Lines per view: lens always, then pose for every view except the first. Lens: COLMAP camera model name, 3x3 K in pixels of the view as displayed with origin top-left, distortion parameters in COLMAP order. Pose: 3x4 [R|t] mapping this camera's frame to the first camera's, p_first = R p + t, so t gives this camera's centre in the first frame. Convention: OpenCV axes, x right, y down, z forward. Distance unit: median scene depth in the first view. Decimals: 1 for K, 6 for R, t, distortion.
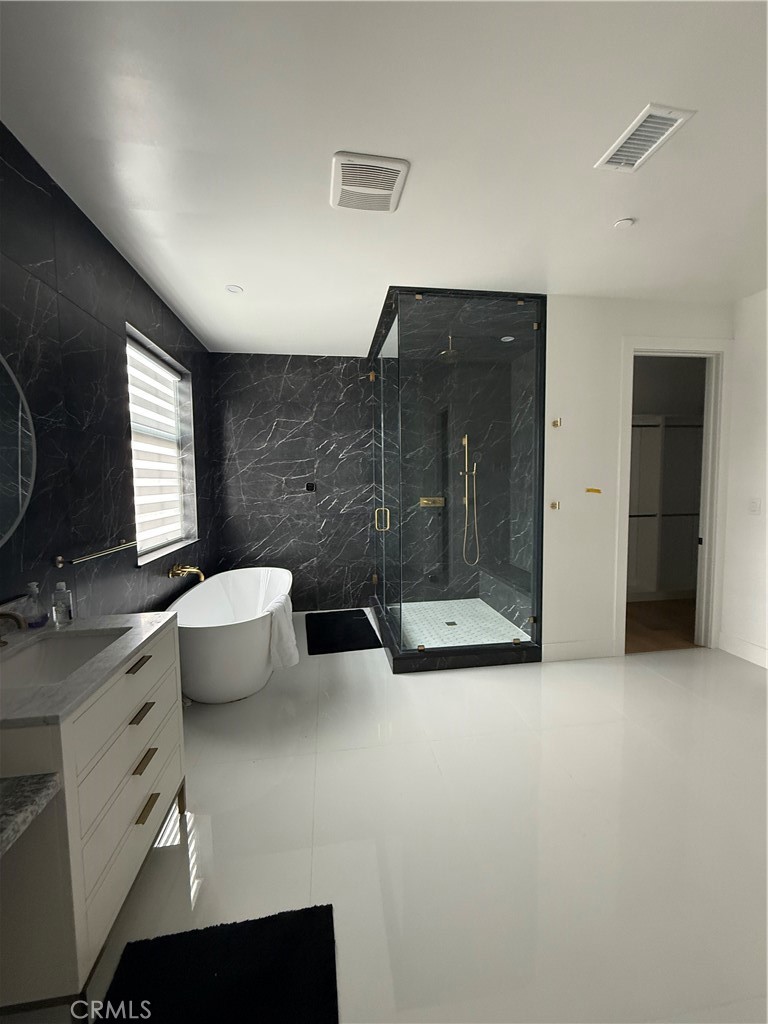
lens RADIAL K [[406.7, 0, 383.6], [0, 406.7, 509.0], [0, 0, 1]] dist [0.002049, -0.000146]
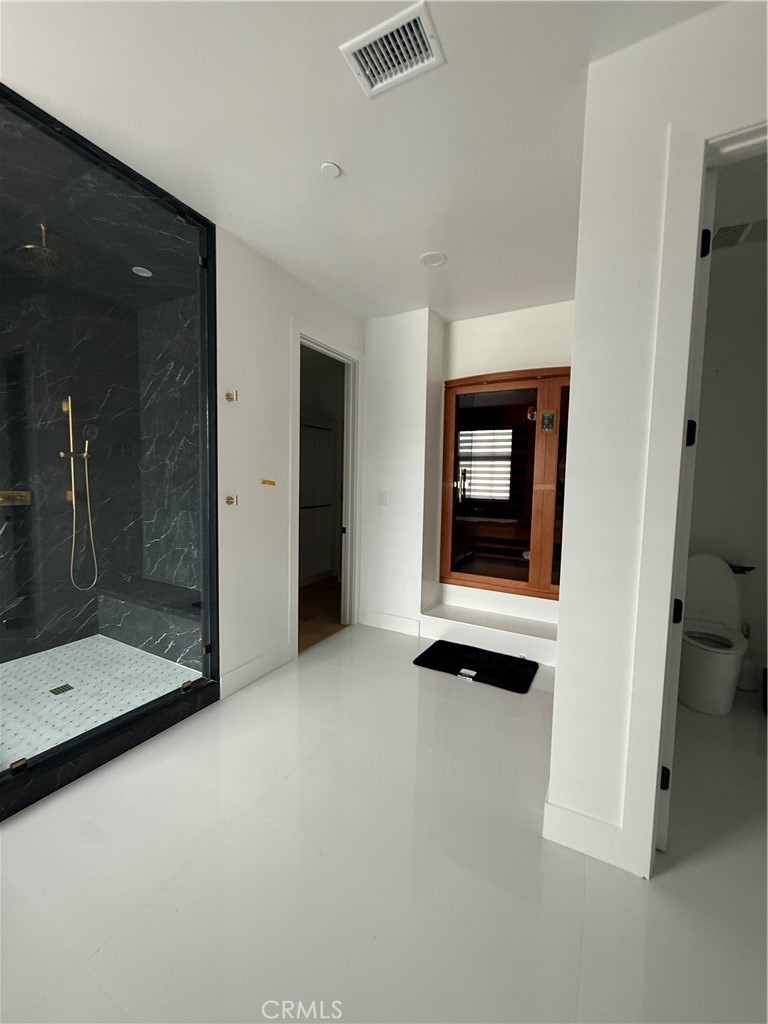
lens RADIAL K [[406.7, 0, 383.6], [0, 406.7, 509.0], [0, 0, 1]] dist [0.002049, -0.000146]
pose [[0.602651, -0.033464, 0.797303, -0.030209], [0.024410, 0.999426, 0.023497, -0.002250], [-0.797632, 0.005302, 0.603122, 0.230541]]
